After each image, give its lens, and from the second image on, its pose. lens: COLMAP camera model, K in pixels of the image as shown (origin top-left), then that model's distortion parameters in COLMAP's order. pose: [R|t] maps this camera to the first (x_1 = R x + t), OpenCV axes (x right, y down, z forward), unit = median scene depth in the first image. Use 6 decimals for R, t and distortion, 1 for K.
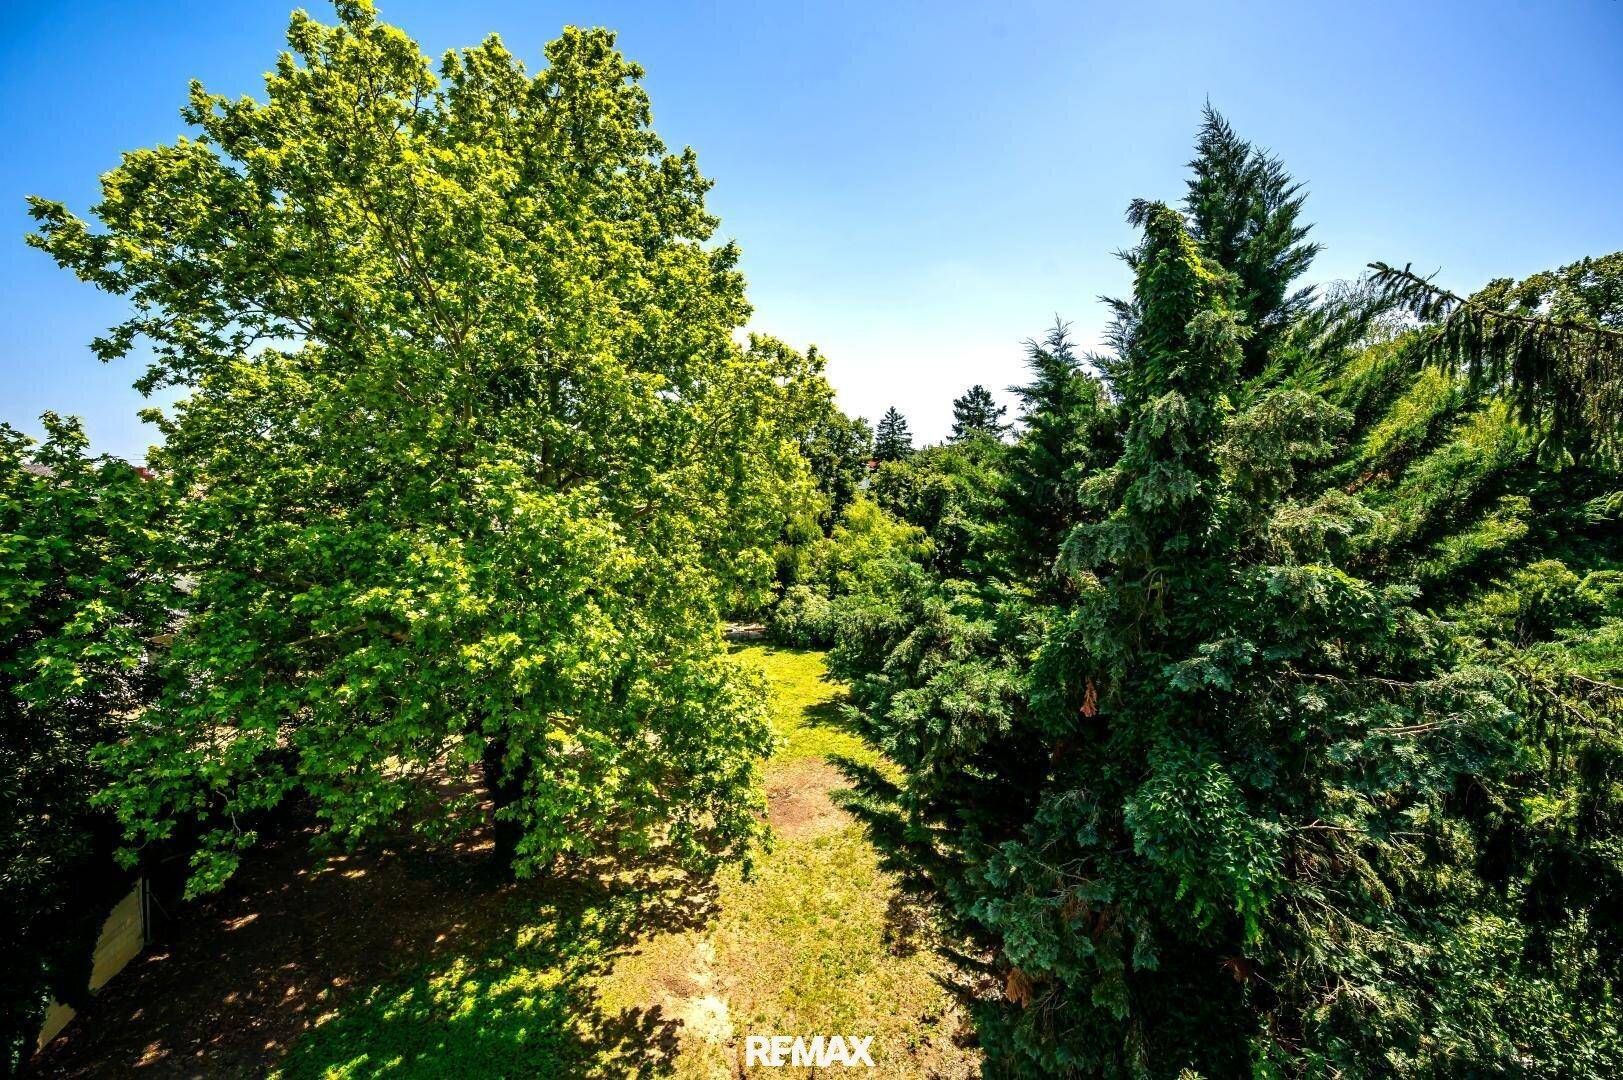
lens RADIAL K [[642.9, 0, 808.5], [0, 642.9, 533.1], [0, 0, 1]] dist [-0.000600, -0.000120]
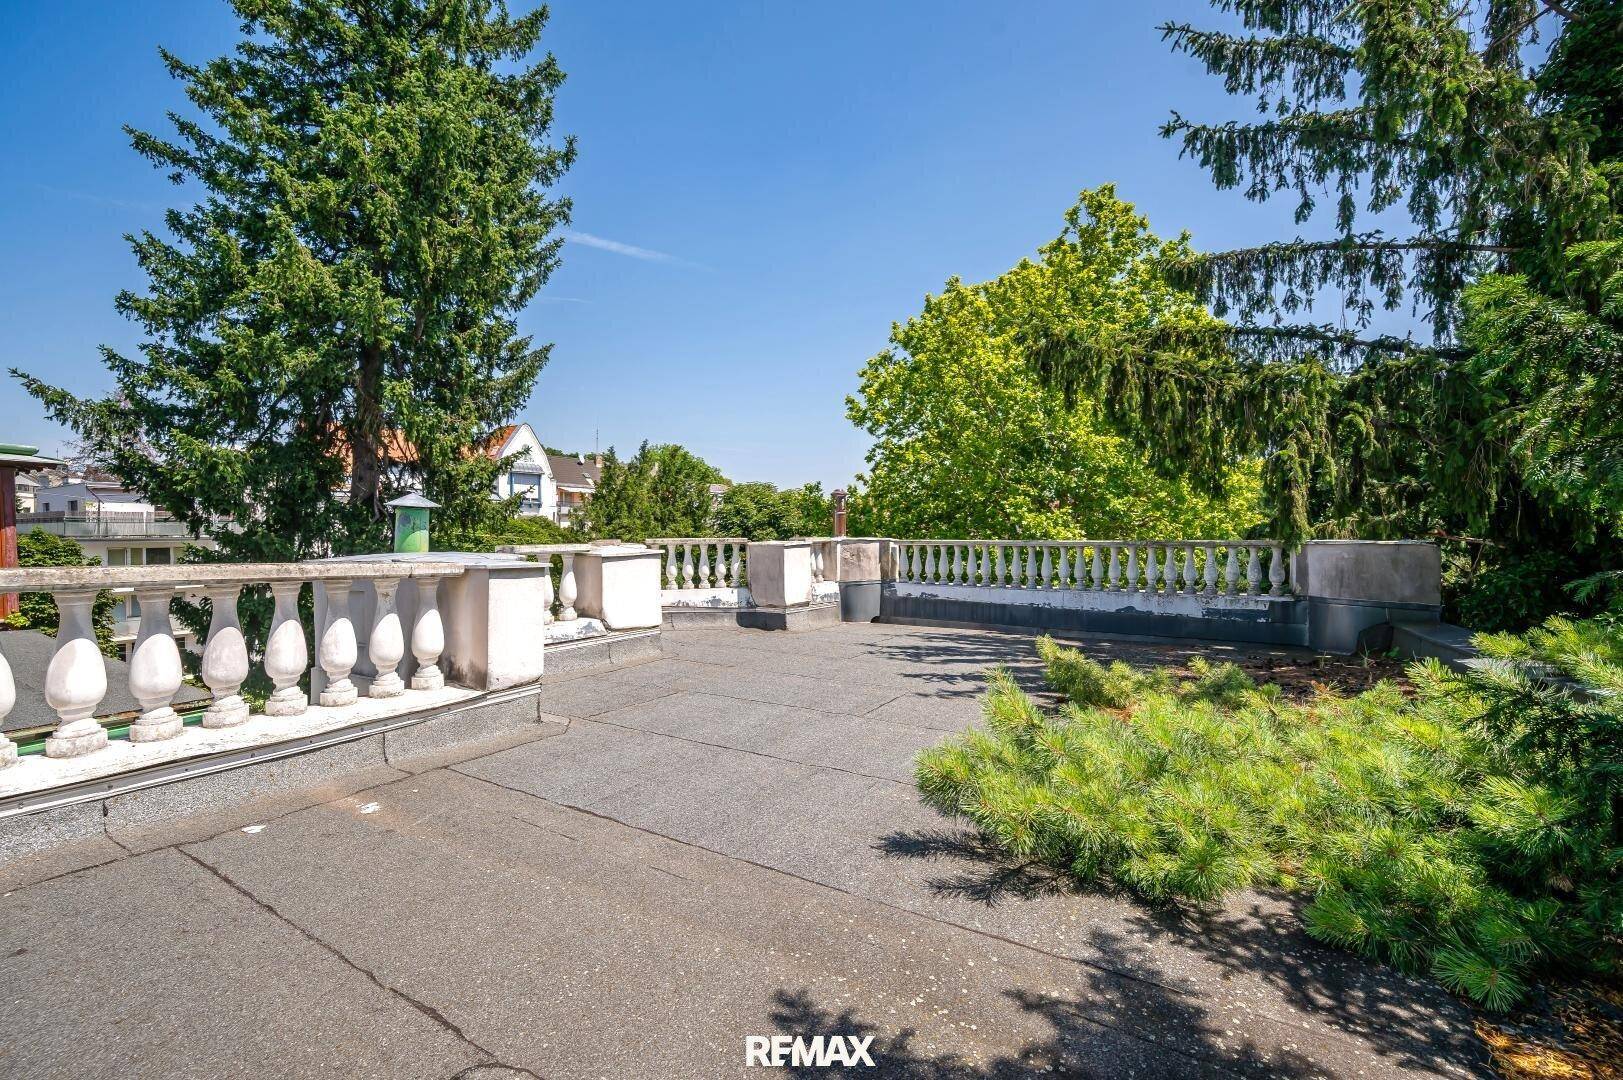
lens RADIAL K [[642.9, 0, 808.5], [0, 642.9, 533.1], [0, 0, 1]] dist [-0.000600, -0.000120]
pose [[0.682670, 0.002168, -0.730724, 0.439787], [-0.029626, 0.999256, -0.024713, 0.054623], [0.730126, 0.038519, 0.682226, -0.670277]]
